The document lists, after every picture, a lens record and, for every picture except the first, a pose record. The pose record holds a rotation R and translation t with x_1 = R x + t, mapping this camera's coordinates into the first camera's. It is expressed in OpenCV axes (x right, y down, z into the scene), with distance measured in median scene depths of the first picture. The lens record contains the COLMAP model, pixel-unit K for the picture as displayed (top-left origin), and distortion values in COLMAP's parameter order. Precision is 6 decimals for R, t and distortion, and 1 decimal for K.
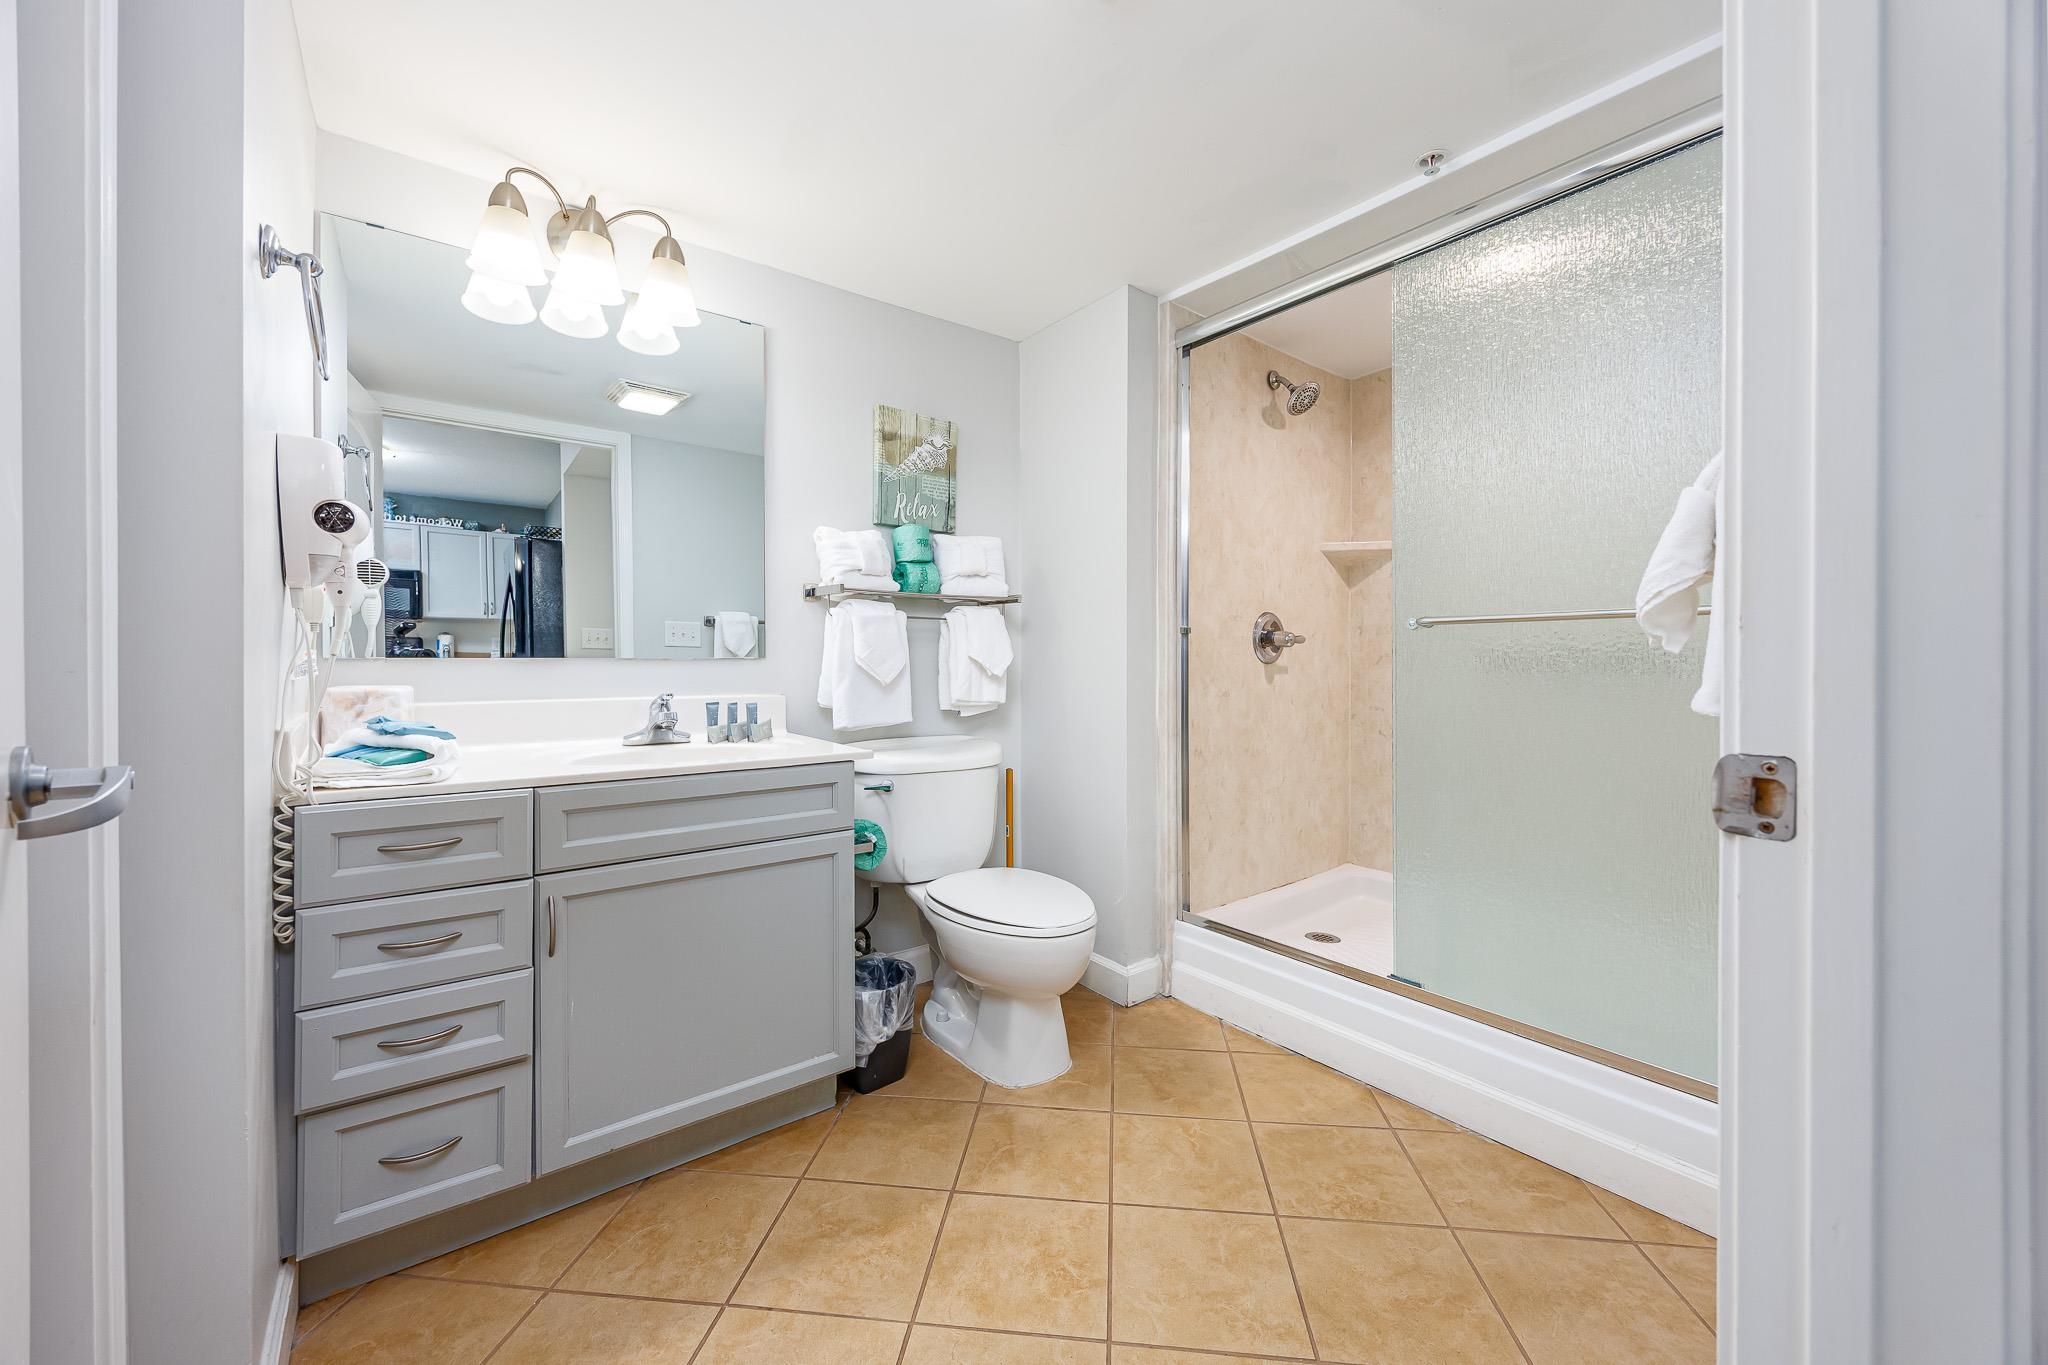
lens RADIAL K [[785.4, 0, 1035.0], [0, 785.4, 668.5], [0, 0, 1]] dist [-0.001656, -0.000303]
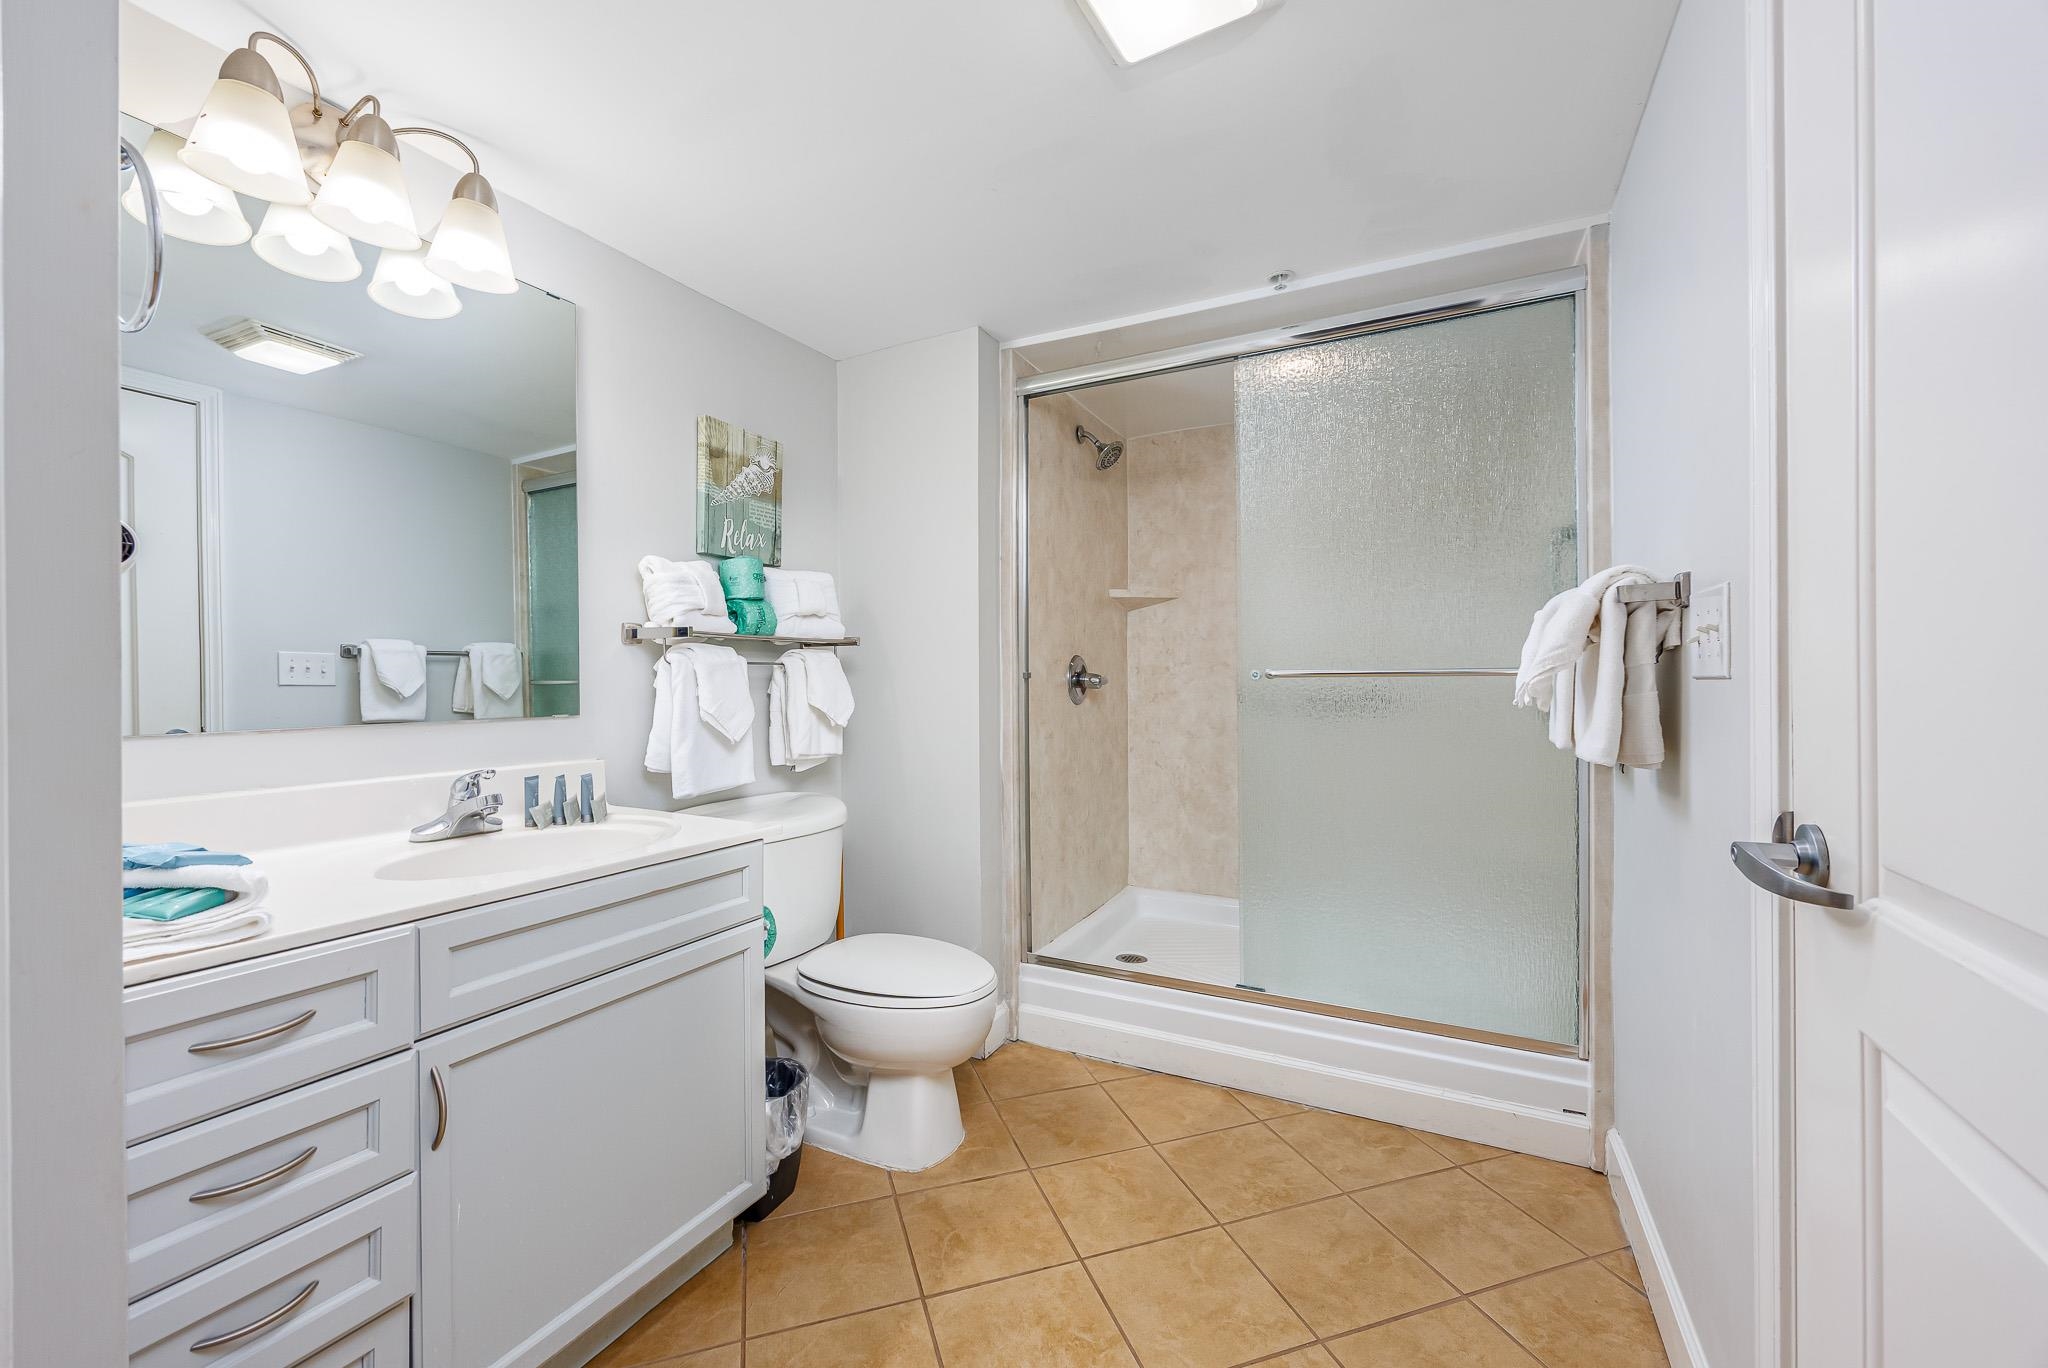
lens RADIAL K [[812.3, 0, 1023.2], [0, 812.3, 686.7], [0, 0, 1]] dist [-0.000978, -0.000130]
pose [[0.911709, -0.010403, 0.410705, -0.257232], [0.012132, 0.999925, -0.001603, -0.034150], [-0.410658, 0.006444, 0.911767, 0.050260]]
